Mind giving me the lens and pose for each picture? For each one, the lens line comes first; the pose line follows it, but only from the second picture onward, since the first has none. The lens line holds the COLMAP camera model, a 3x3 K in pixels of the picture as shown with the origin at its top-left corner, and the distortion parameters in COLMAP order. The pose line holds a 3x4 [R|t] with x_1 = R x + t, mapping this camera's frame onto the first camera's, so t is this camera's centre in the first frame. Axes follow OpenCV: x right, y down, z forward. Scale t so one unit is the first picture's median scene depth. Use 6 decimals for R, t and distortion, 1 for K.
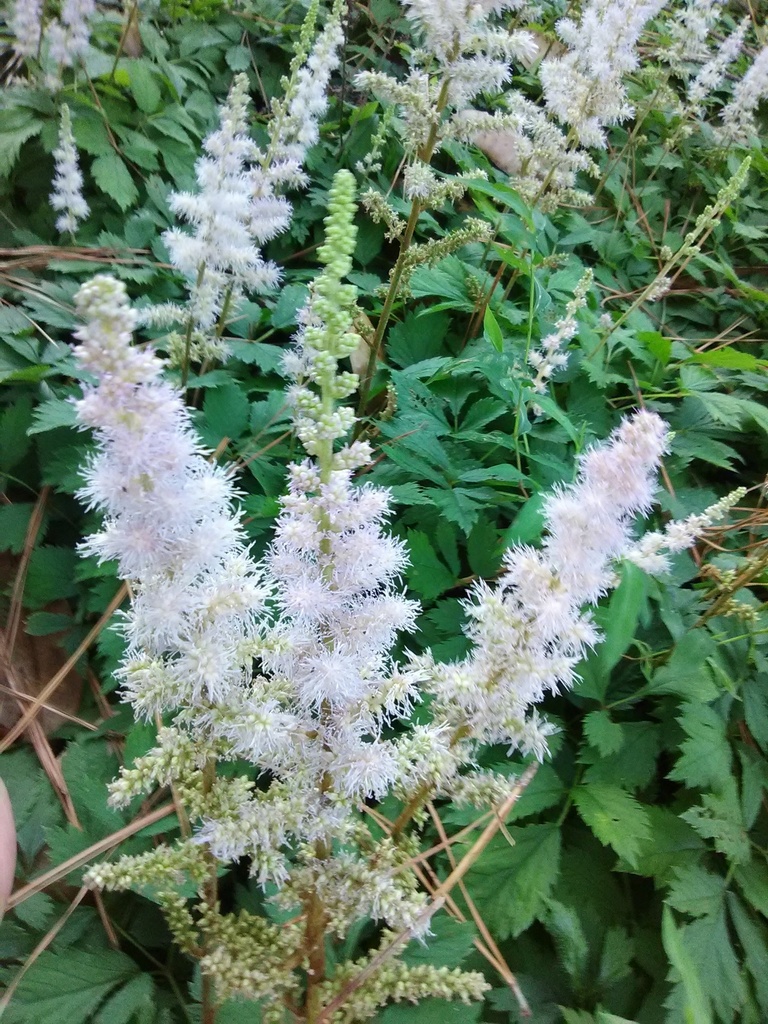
lens RADIAL K [[786.1, 0, 384.0], [0, 786.1, 512.0], [0, 0, 1]] dist [-0.005681, -0.002913]
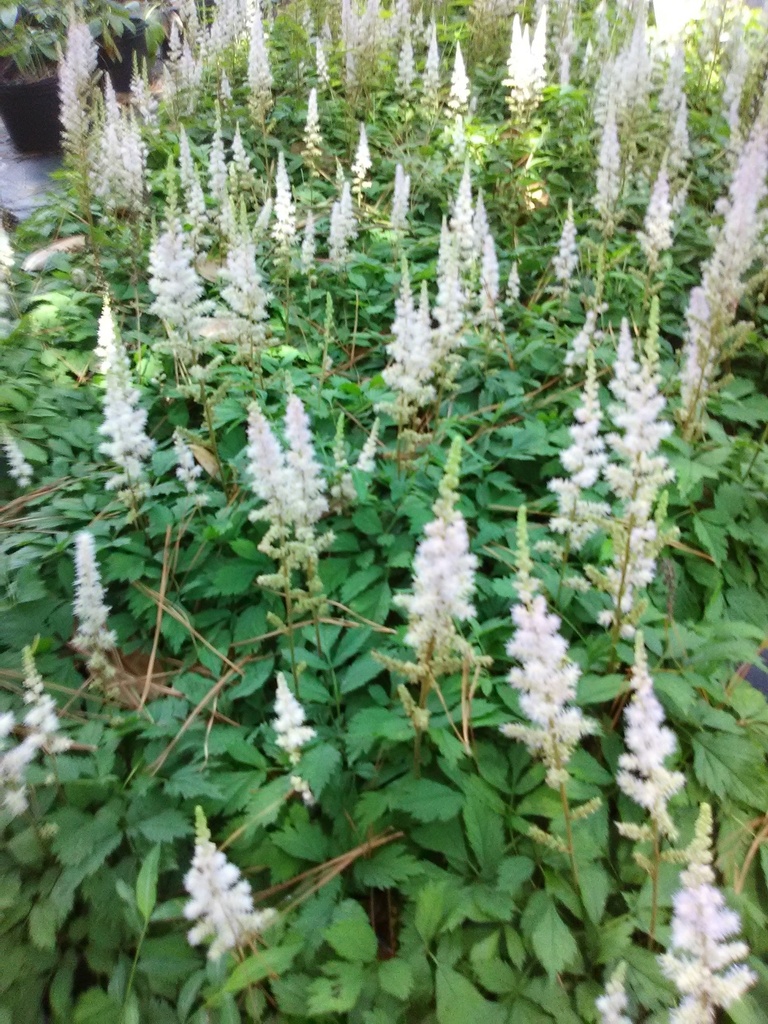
lens RADIAL K [[786.1, 0, 384.0], [0, 786.1, 512.0], [0, 0, 1]] dist [-0.005681, -0.002913]
pose [[0.857424, -0.480581, 0.184025, -0.067592], [0.503974, 0.856506, -0.111392, 0.307183], [-0.104085, 0.188254, 0.976589, -0.828350]]
